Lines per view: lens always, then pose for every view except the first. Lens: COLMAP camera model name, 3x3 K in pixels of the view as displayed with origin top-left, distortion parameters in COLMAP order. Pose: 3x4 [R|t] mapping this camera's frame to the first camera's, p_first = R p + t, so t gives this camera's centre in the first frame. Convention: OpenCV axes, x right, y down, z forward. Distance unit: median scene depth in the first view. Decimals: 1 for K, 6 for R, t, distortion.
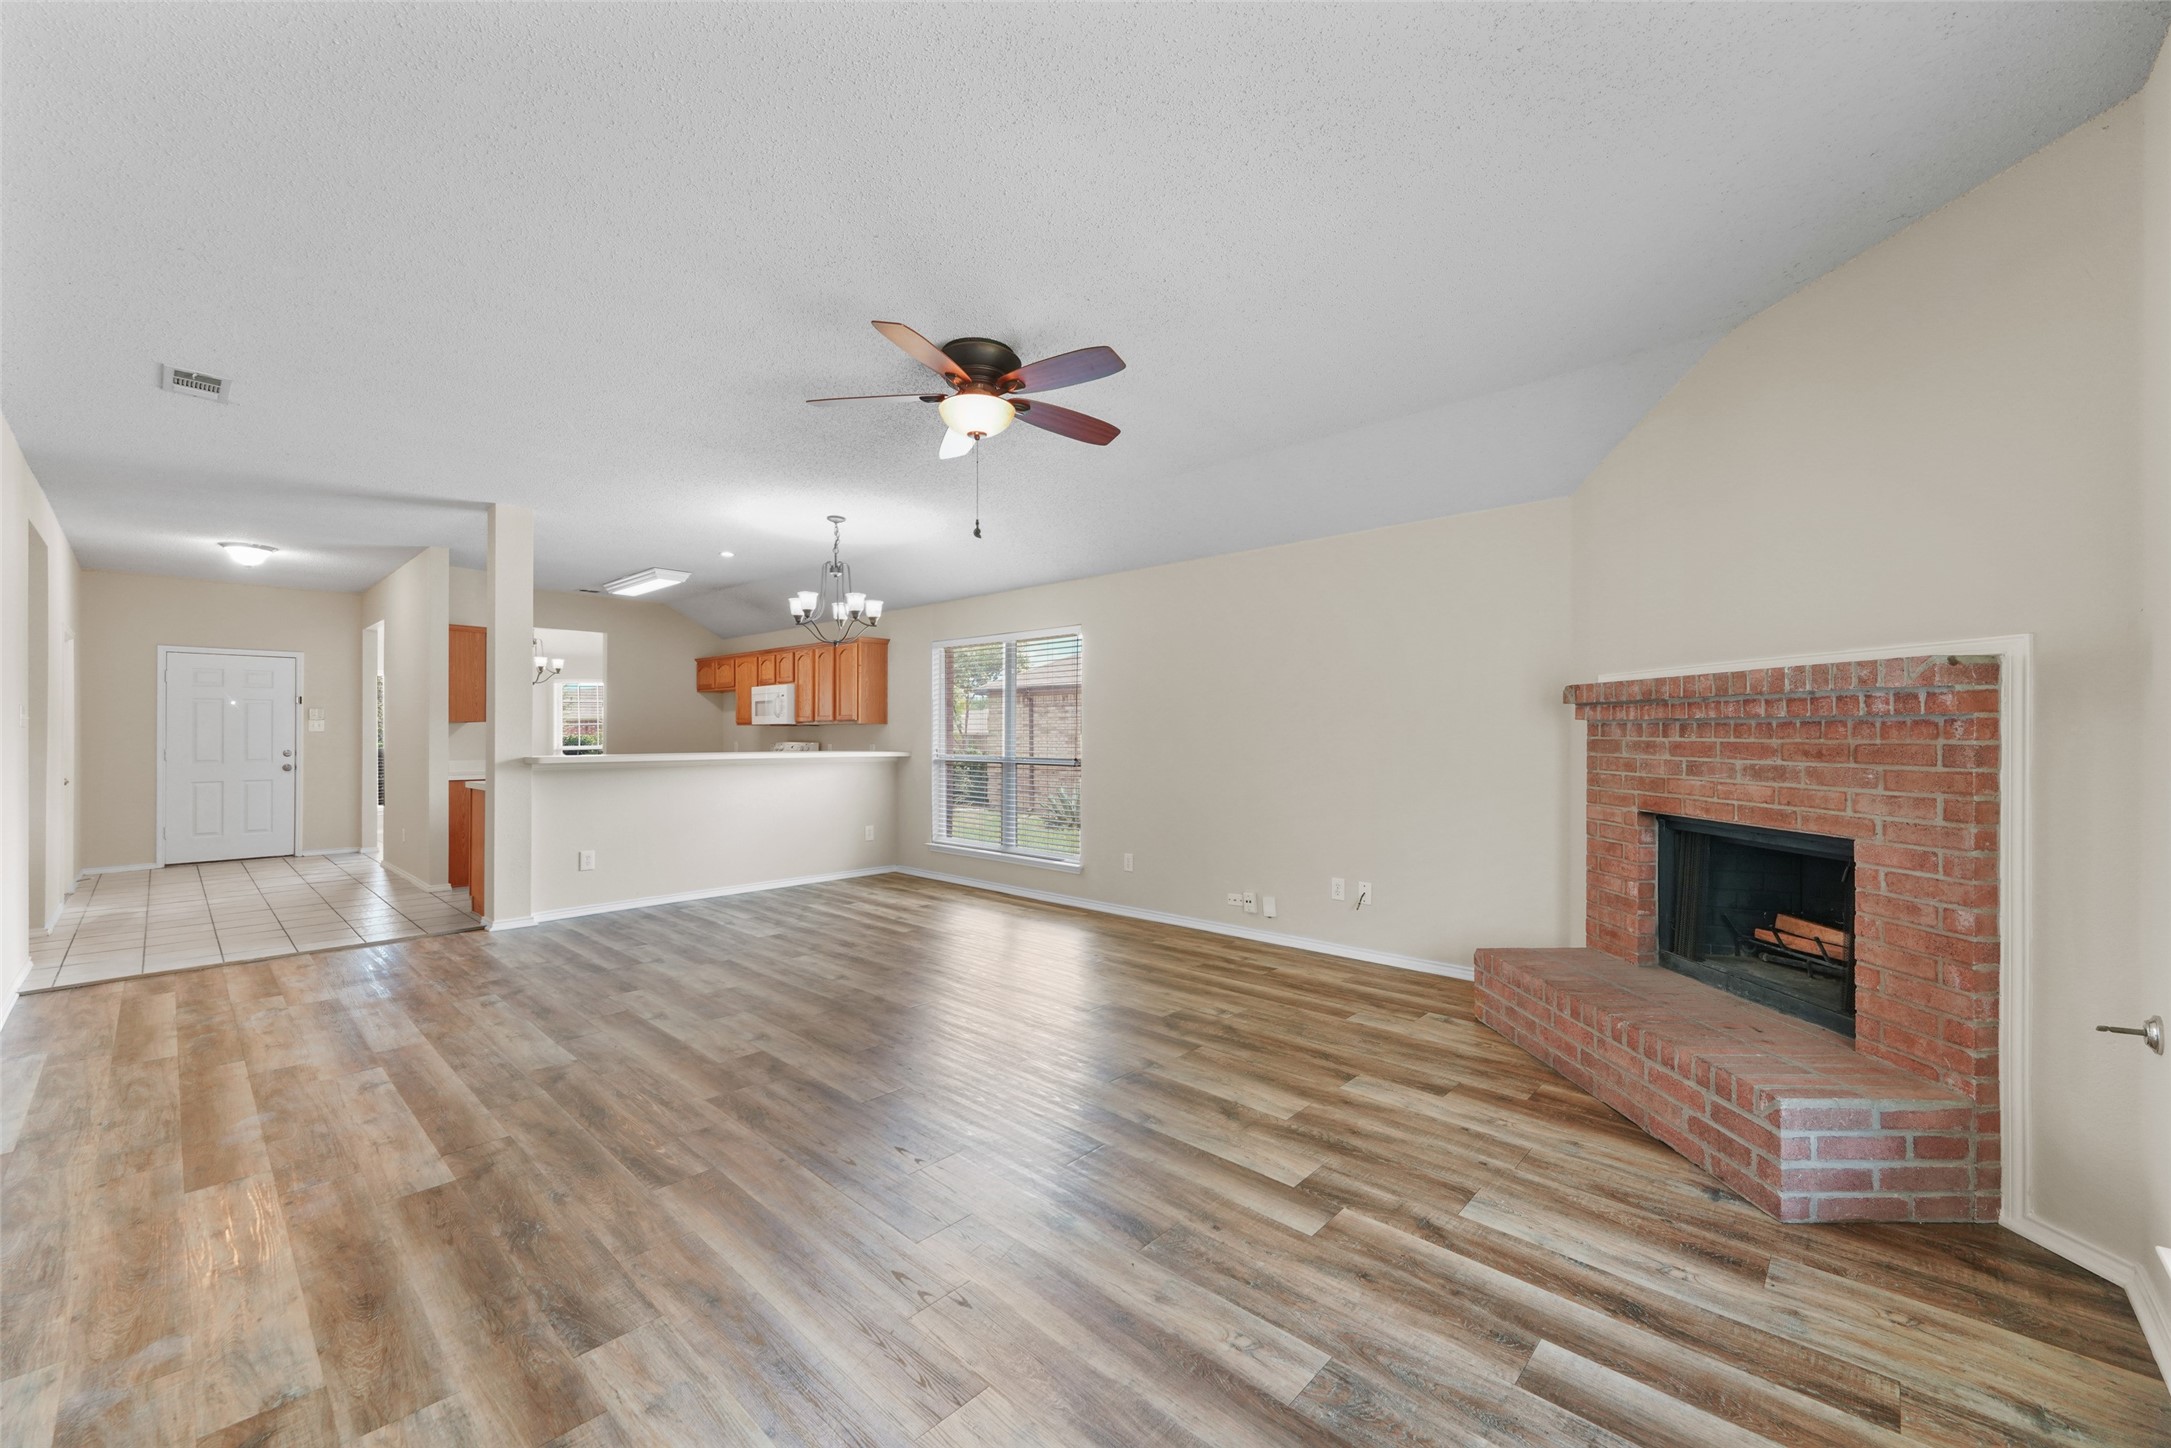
lens RADIAL K [[863.6, 0, 1071.8], [0, 863.6, 726.0], [0, 0, 1]] dist [0.014492, -0.003991]
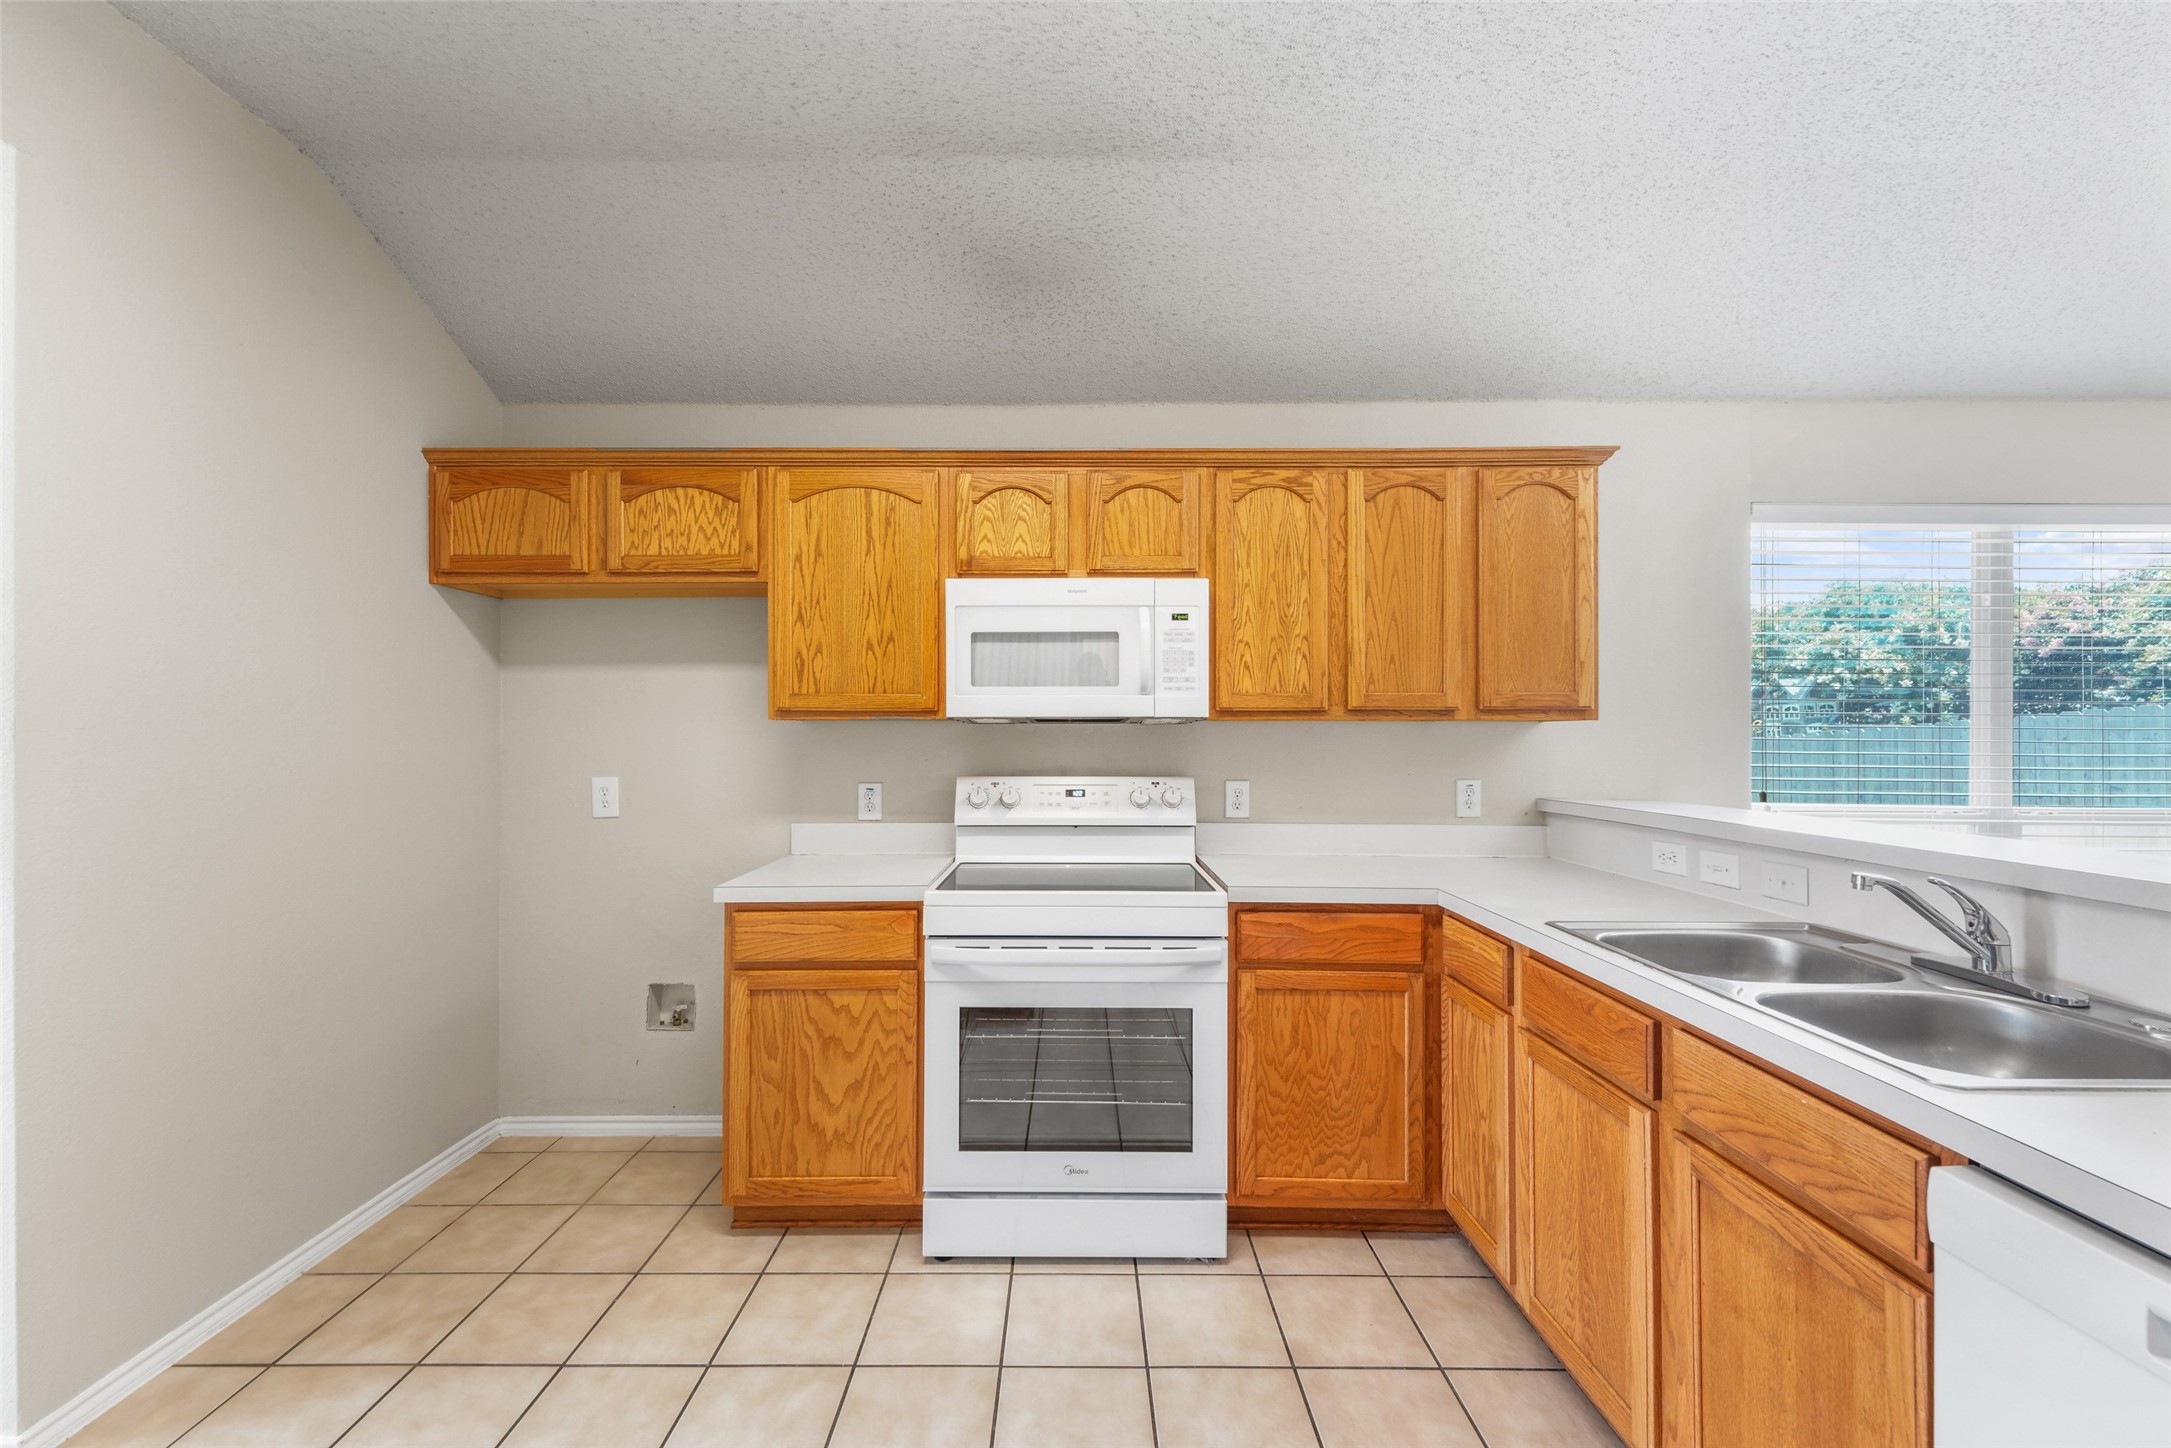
lens RADIAL K [[863.6, 0, 1086.2], [0, 863.6, 730.3], [0, 0, 1]] dist [0.014492, -0.003991]
pose [[0.725607, 0.002361, 0.688106, -1.195714], [-0.008015, 0.999955, 0.005021, 0.001496], [-0.688063, -0.009158, 0.725593, 1.758519]]
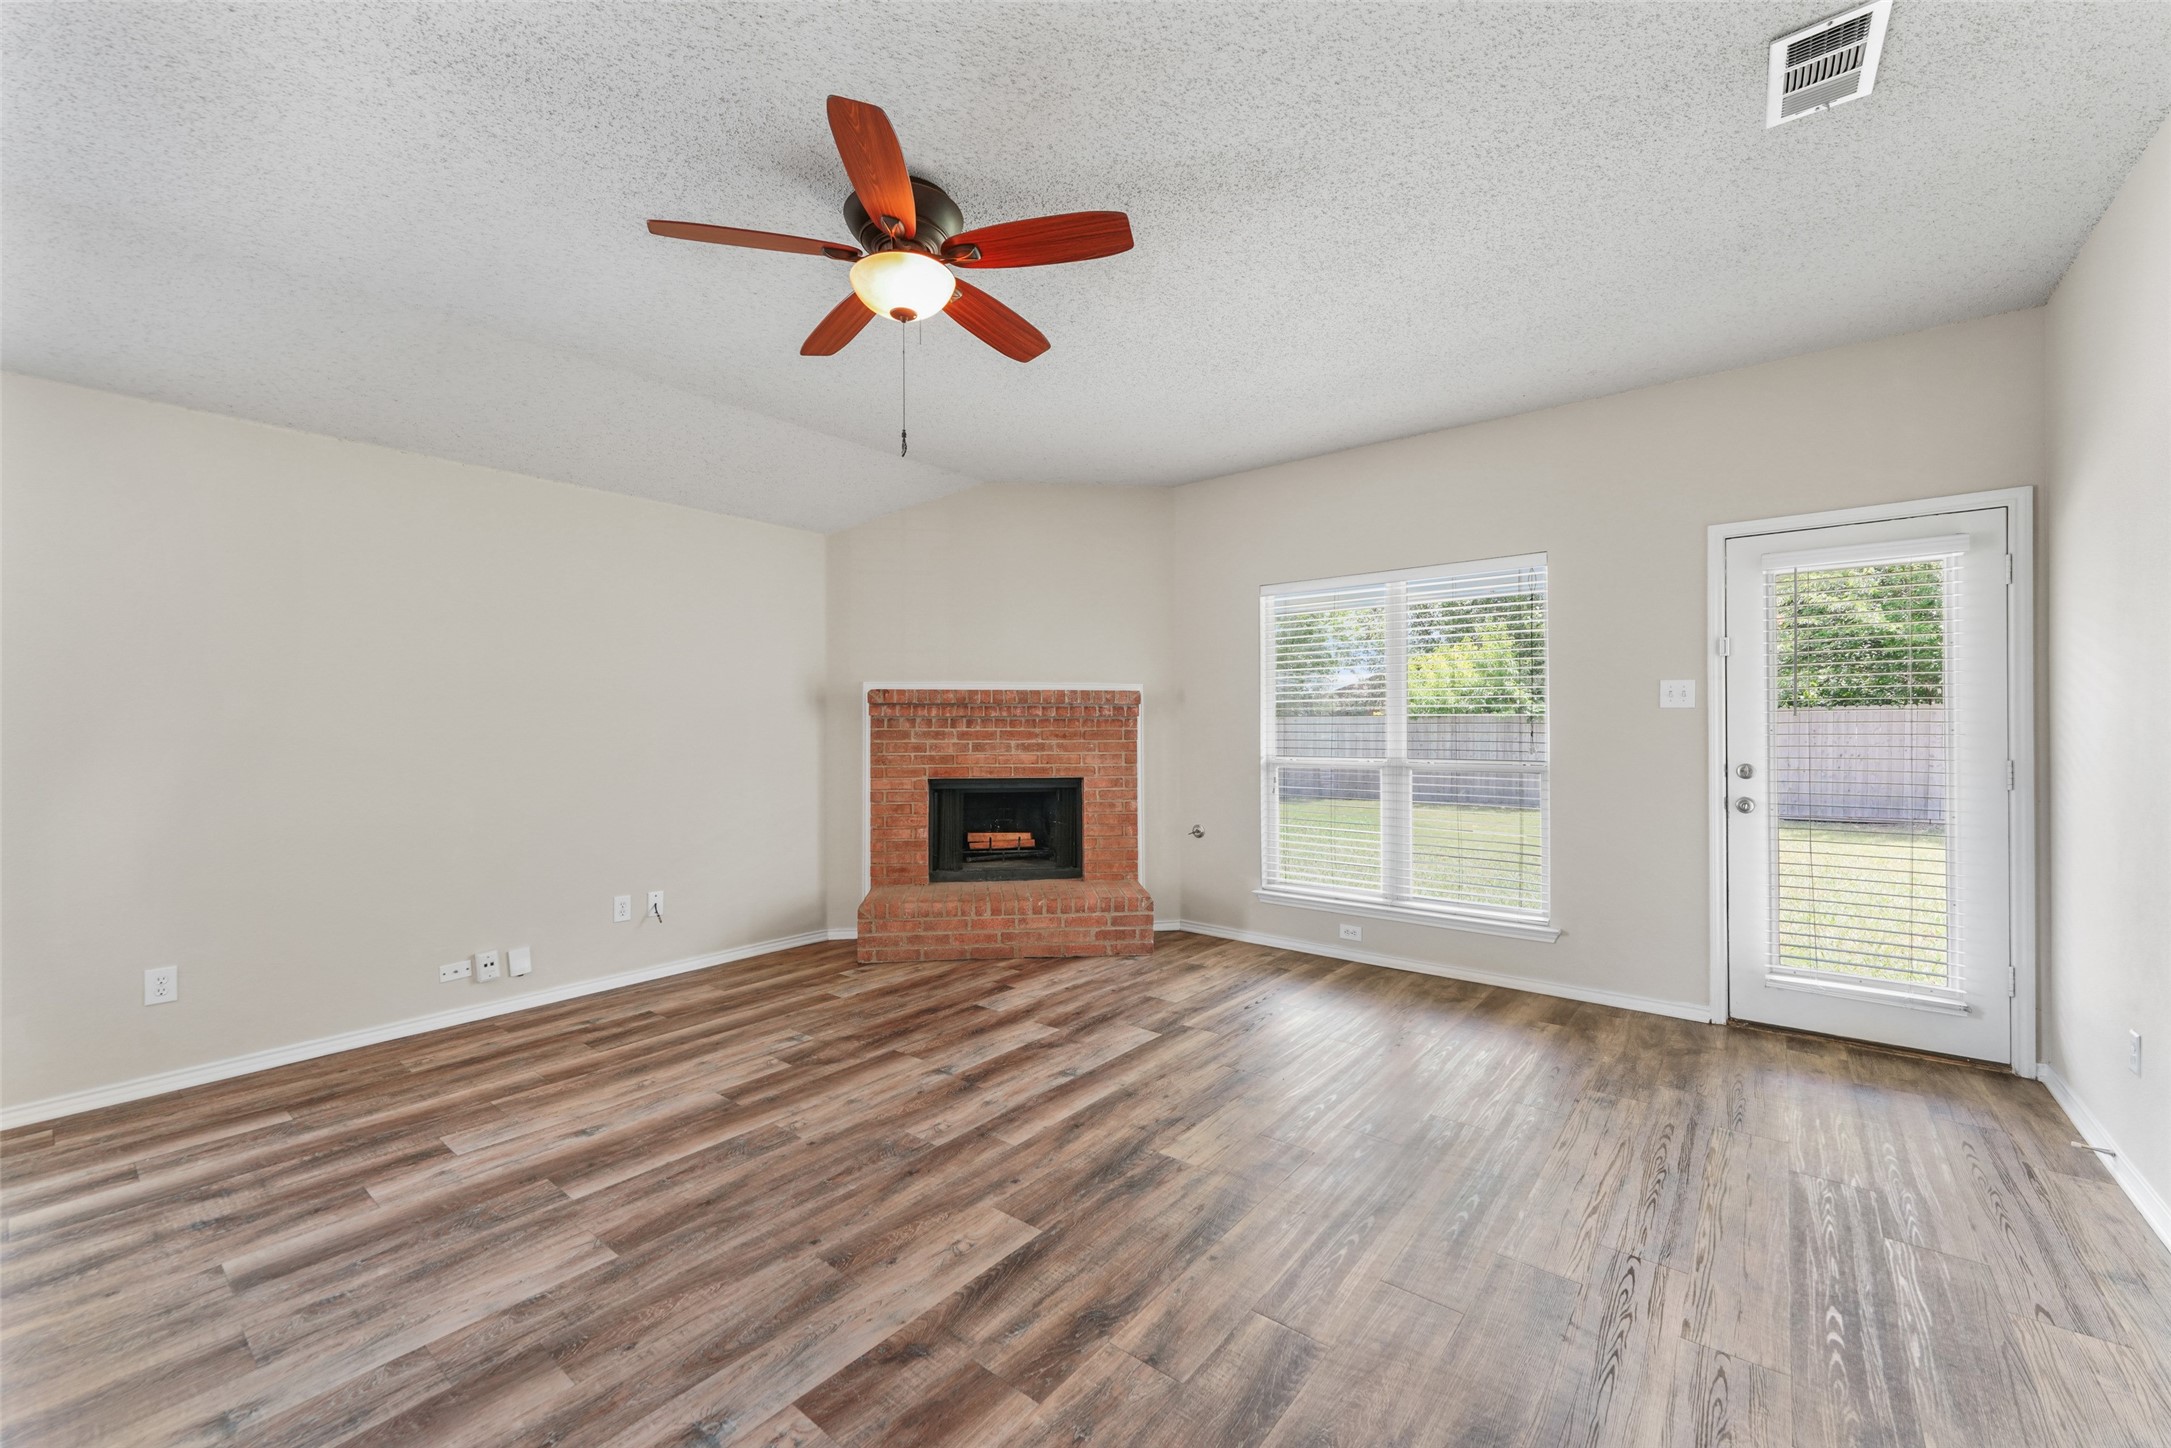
lens RADIAL K [[863.6, 0, 1069.3], [0, 863.6, 728.2], [0, 0, 1]] dist [0.014492, -0.003991]
pose [[-0.074259, 0.001154, 0.997238, -0.726198], [-0.003327, 0.999993, -0.001405, 0.012093], [-0.997233, -0.003422, -0.074255, 0.776334]]
